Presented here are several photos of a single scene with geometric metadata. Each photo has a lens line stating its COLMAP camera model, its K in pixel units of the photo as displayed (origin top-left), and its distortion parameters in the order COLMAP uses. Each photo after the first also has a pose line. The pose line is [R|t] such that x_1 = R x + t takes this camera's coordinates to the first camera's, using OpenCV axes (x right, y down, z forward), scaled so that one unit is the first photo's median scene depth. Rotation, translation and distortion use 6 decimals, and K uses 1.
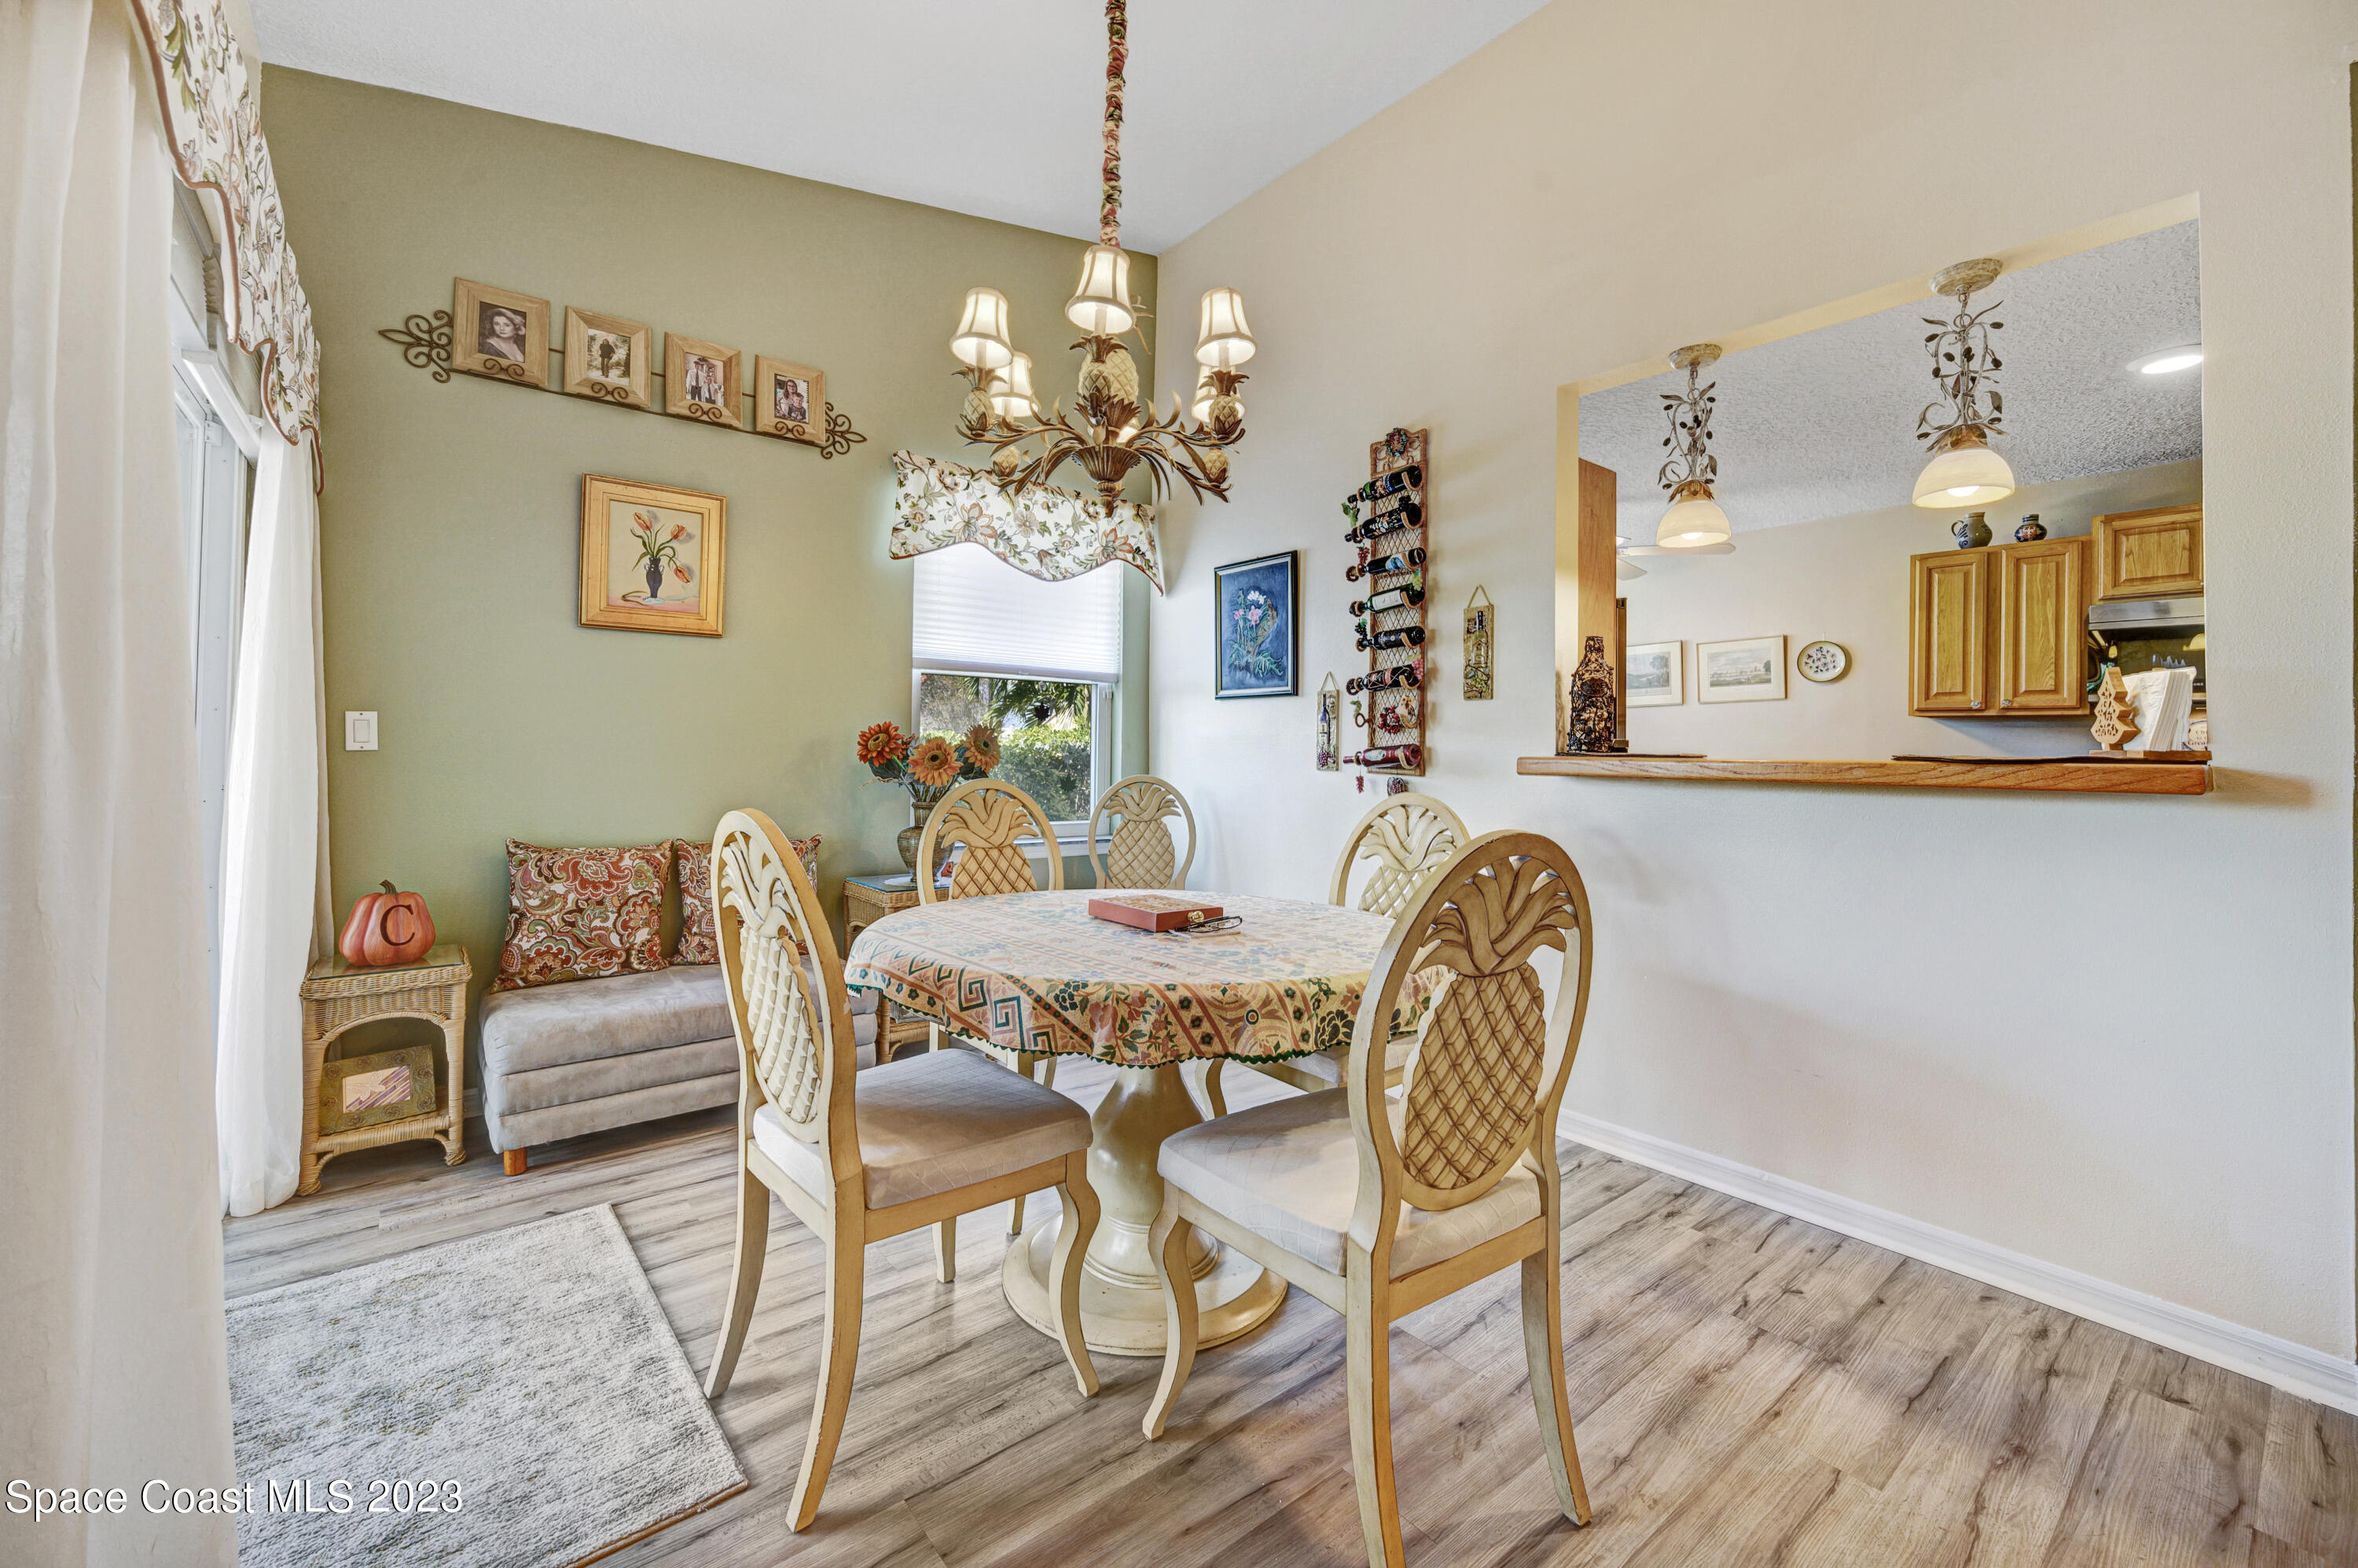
lens RADIAL K [[942.0, 0, 1147.5], [0, 942.0, 756.0], [0, 0, 1]] dist [-0.005434, 0.001329]
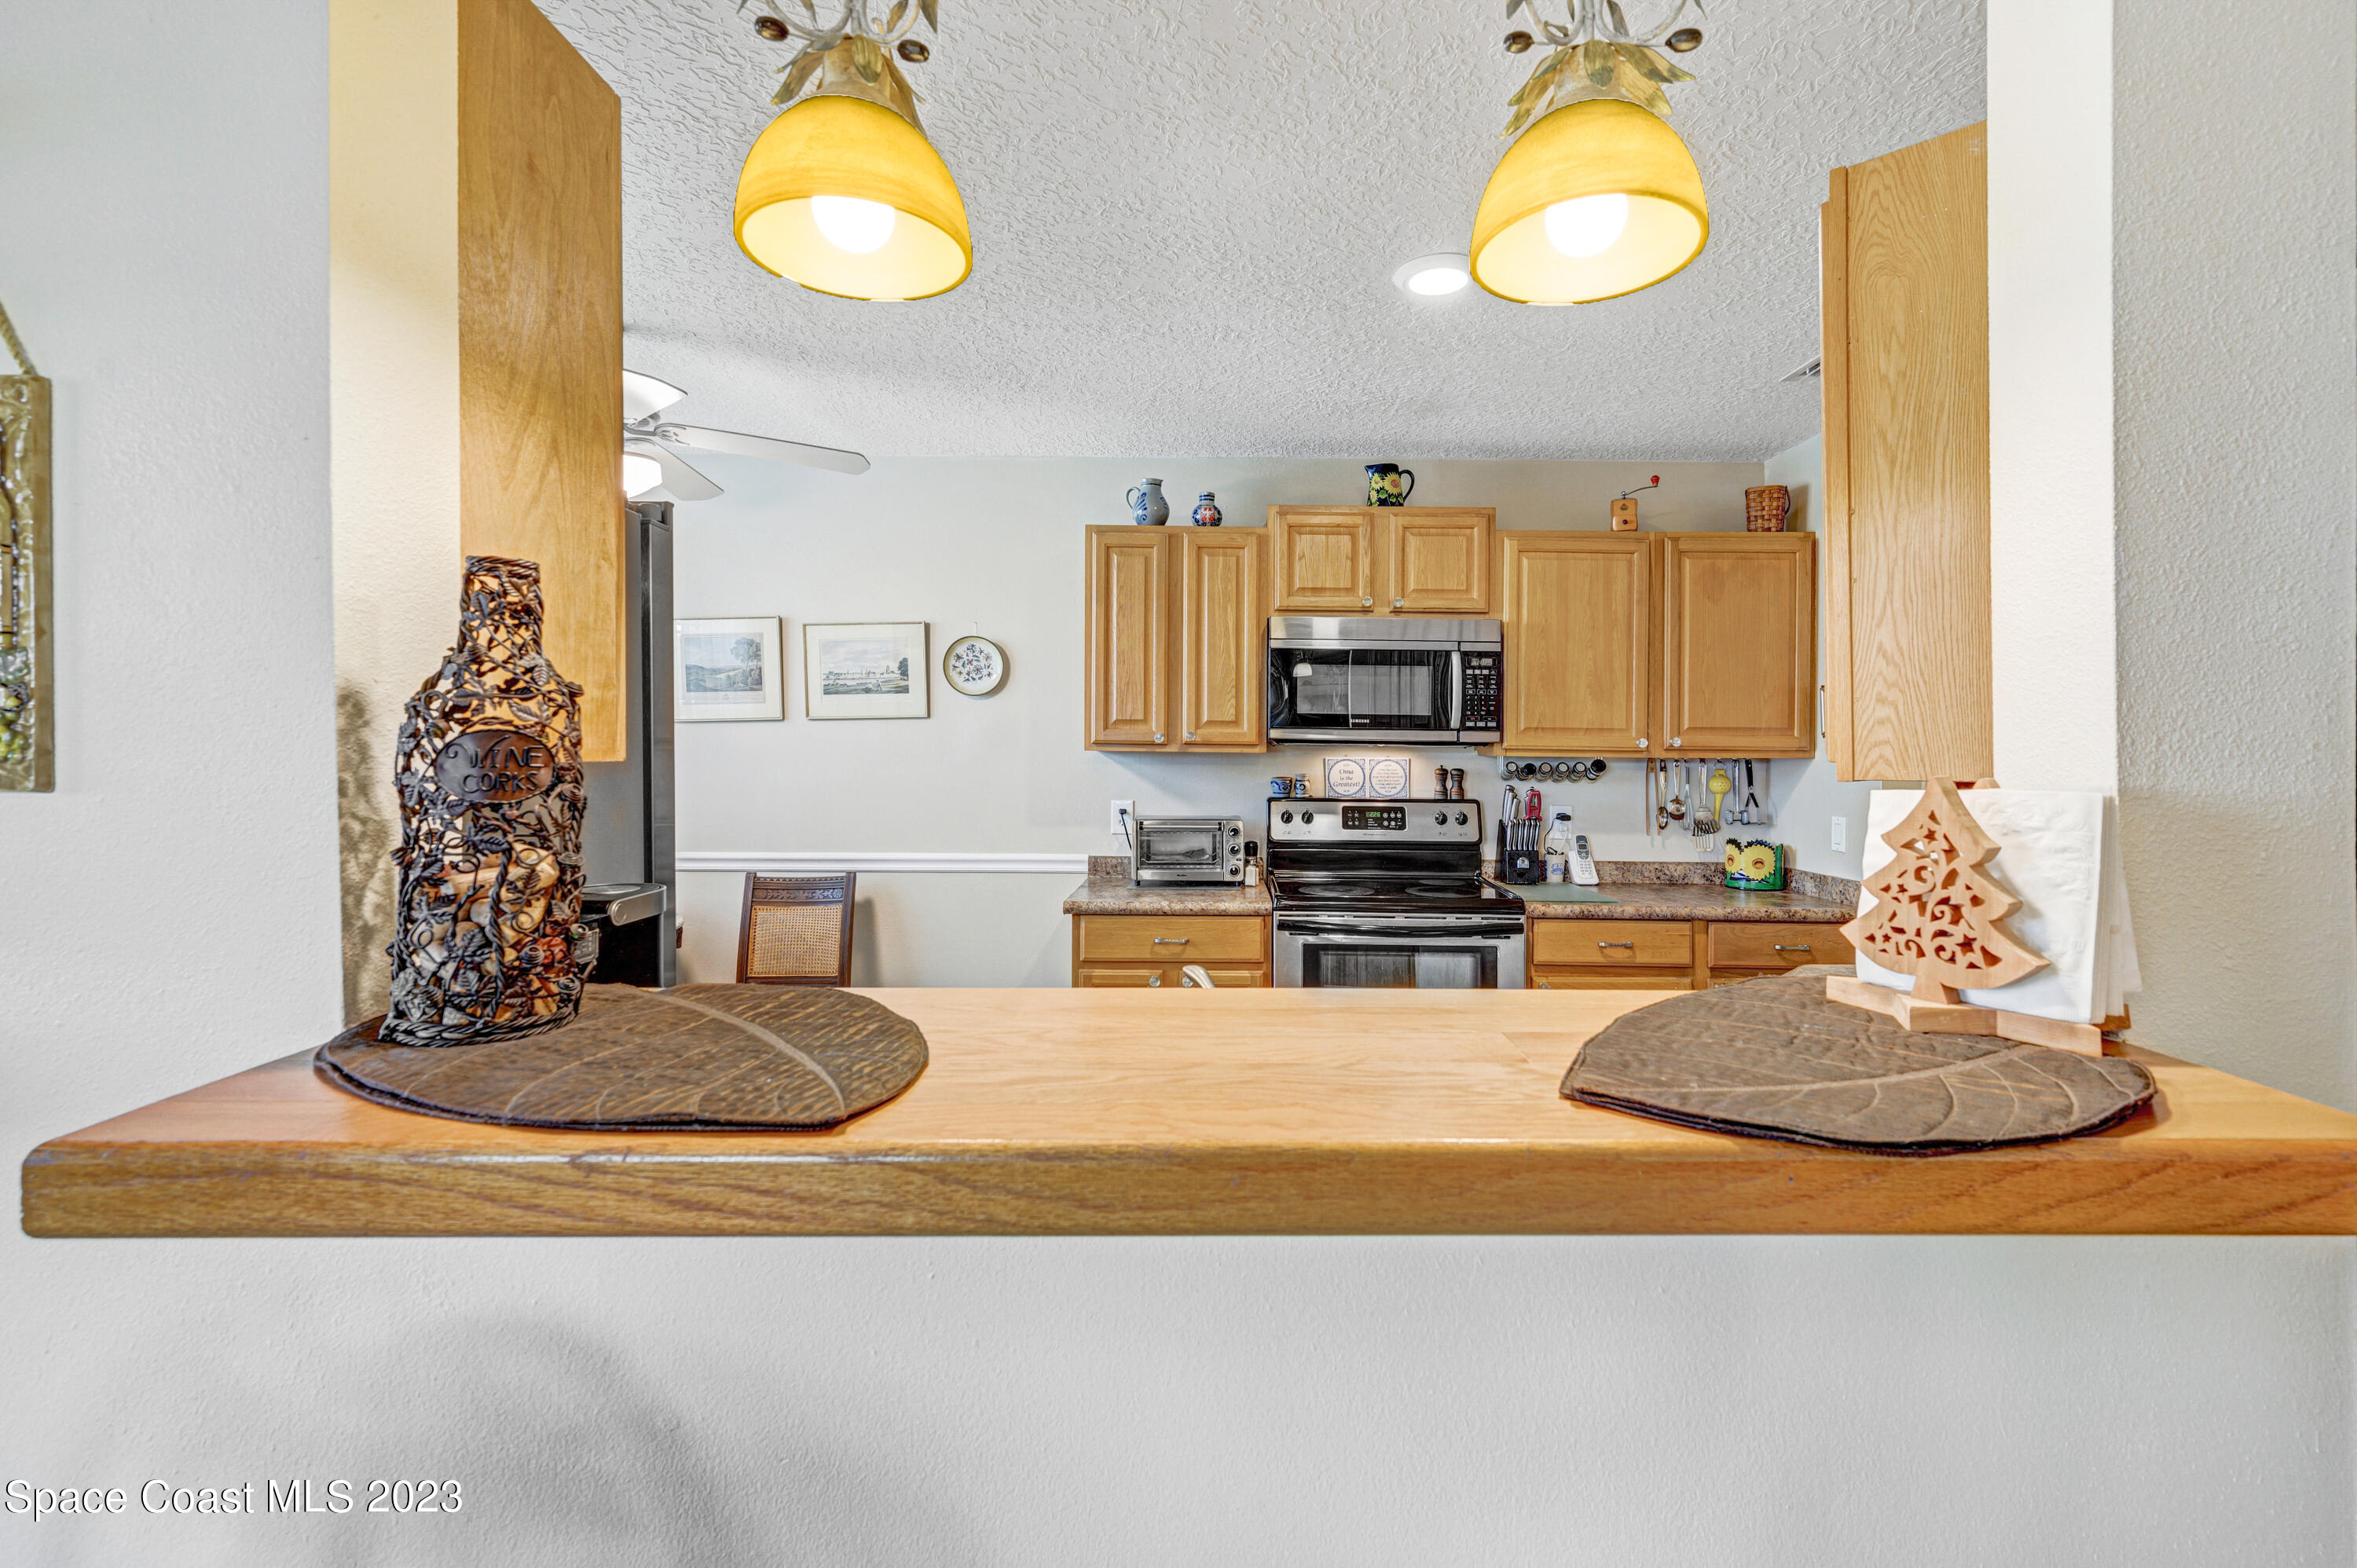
lens RADIAL K [[1043.2, 0, 1208.9], [0, 1043.2, 747.6], [0, 0, 1]] dist [0.002177, 0.000898]
pose [[0.609561, -0.012319, 0.792643, 0.310651], [0.009174, 0.999922, 0.008485, -0.065395], [-0.792686, 0.002100, 0.609627, 0.573159]]
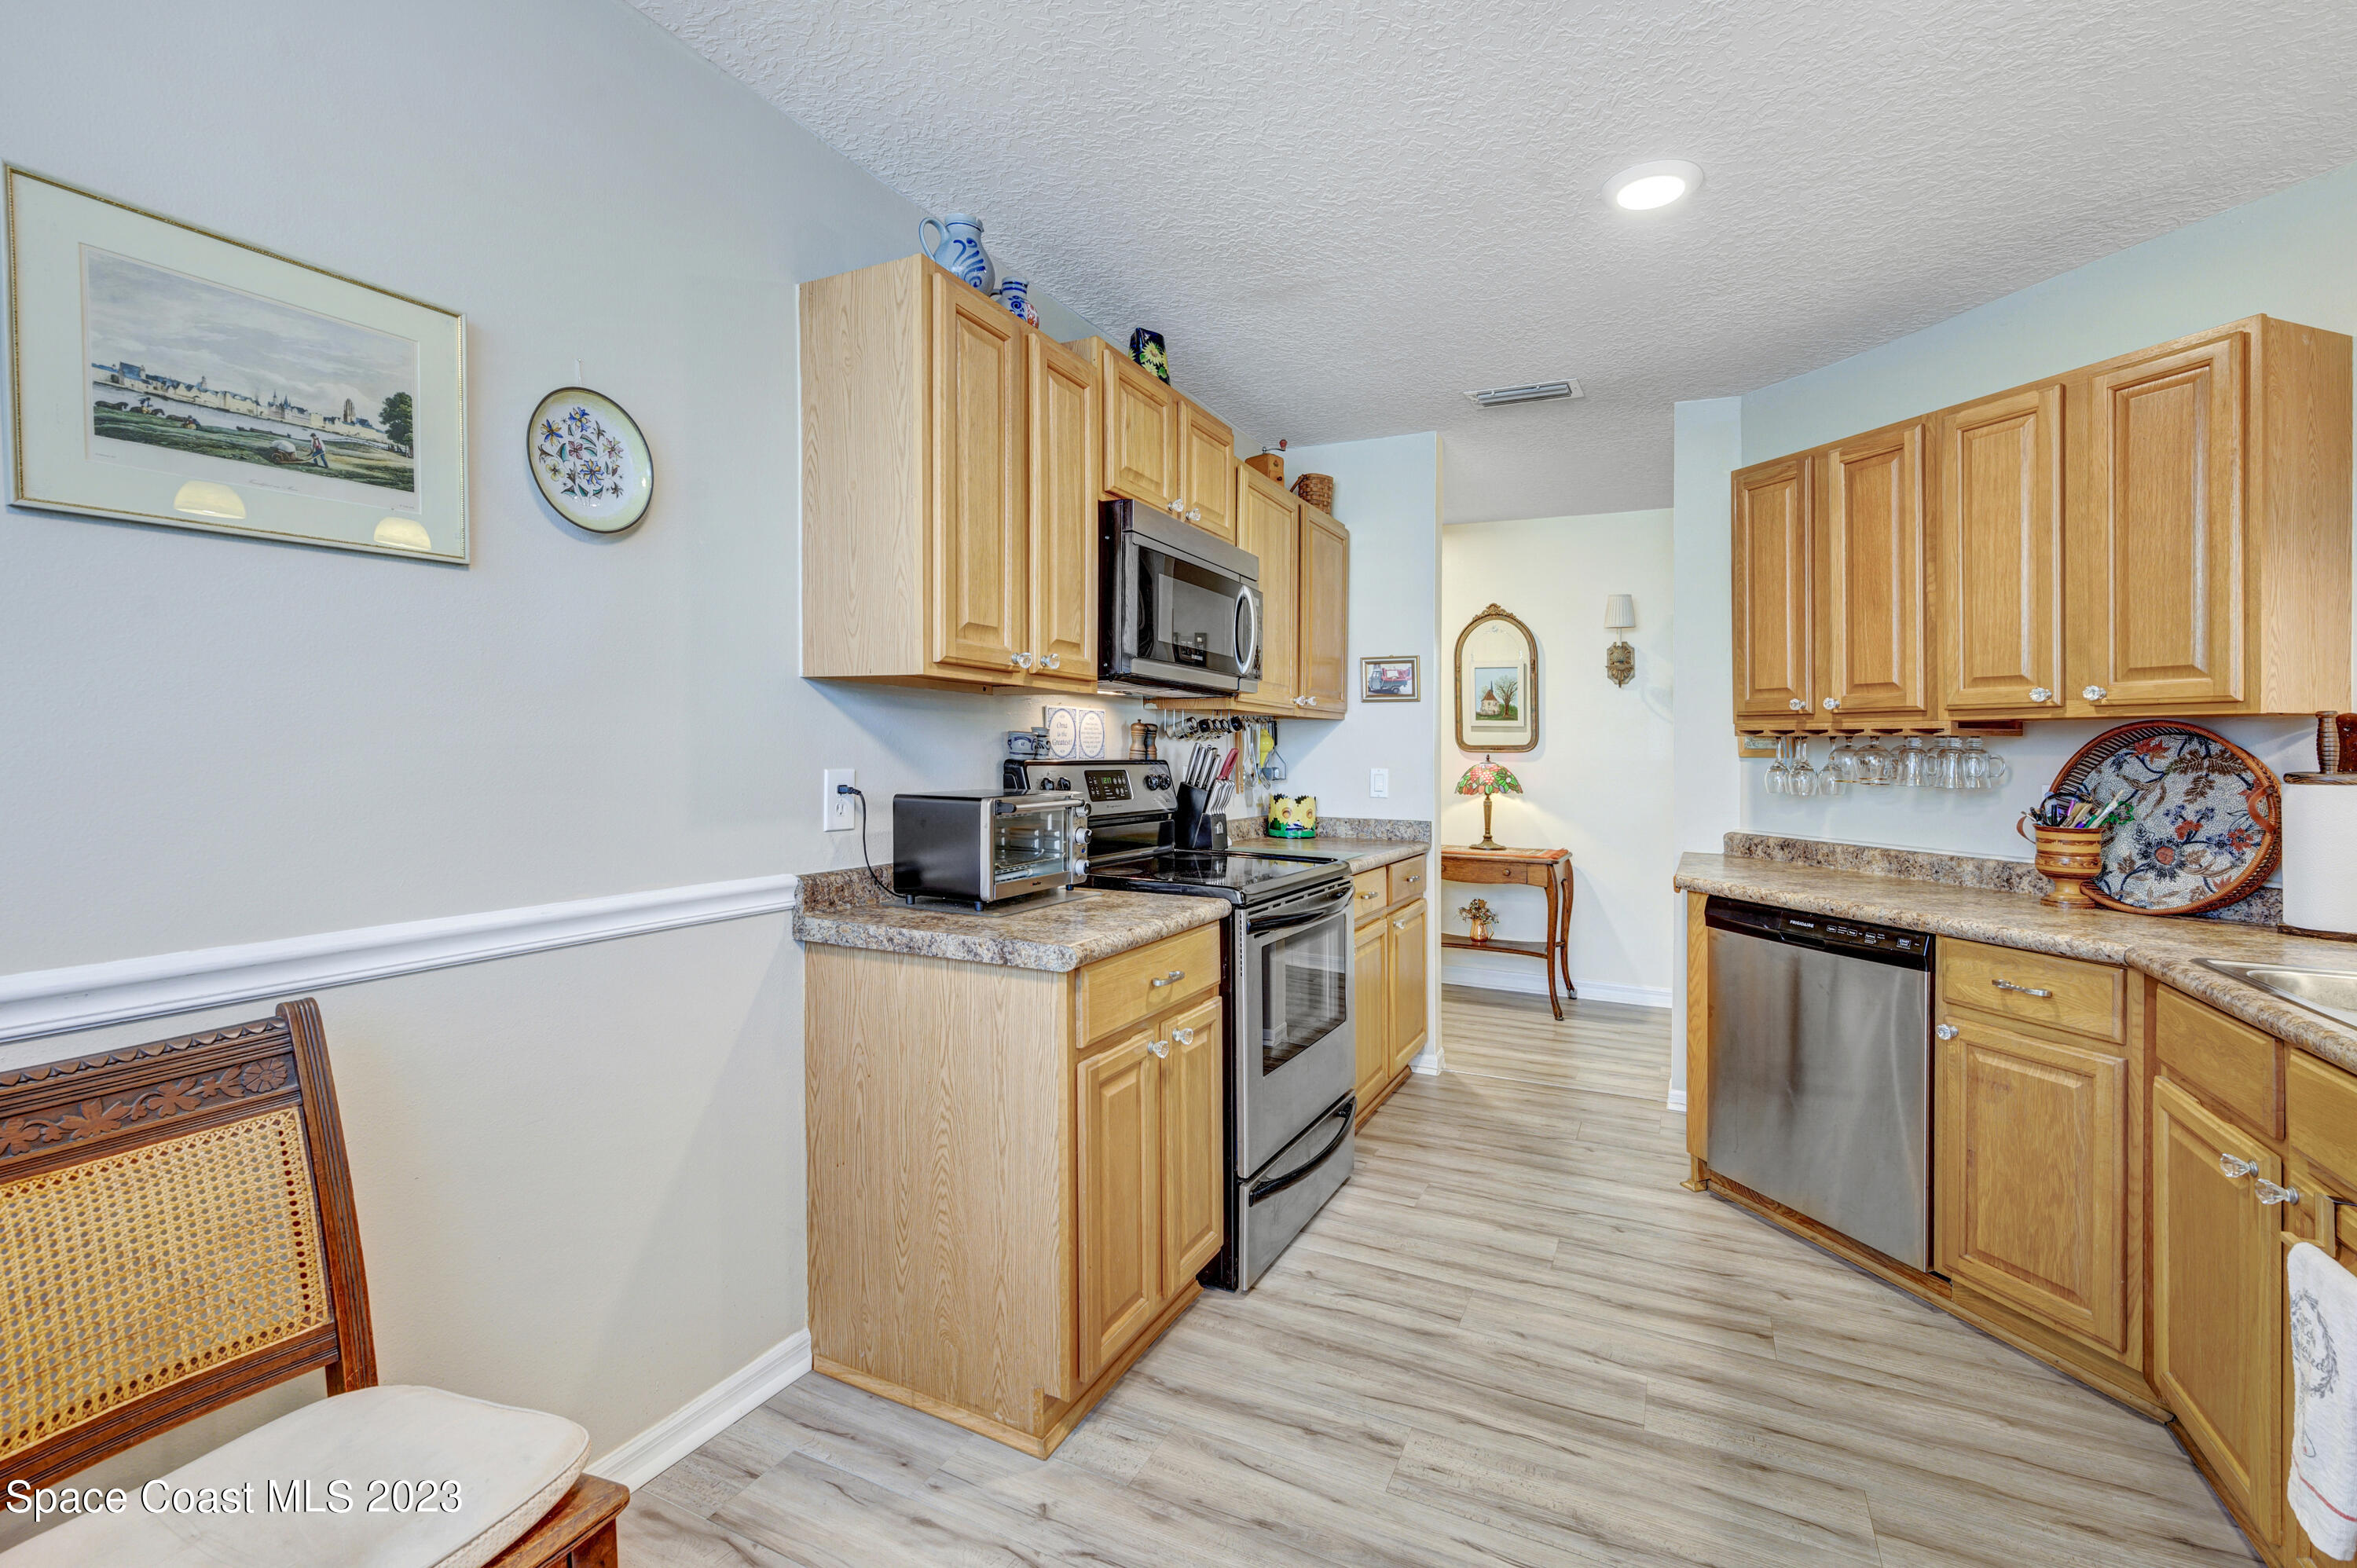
lens RADIAL K [[1043.2, 0, 1194.5], [0, 1043.2, 762.6], [0, 0, 1]] dist [0.002177, 0.000898]
pose [[-0.433370, -0.033015, 0.900611, 0.489390], [-0.011100, 0.999448, 0.031297, -0.026432], [-0.901148, 0.003566, -0.433498, 1.404673]]
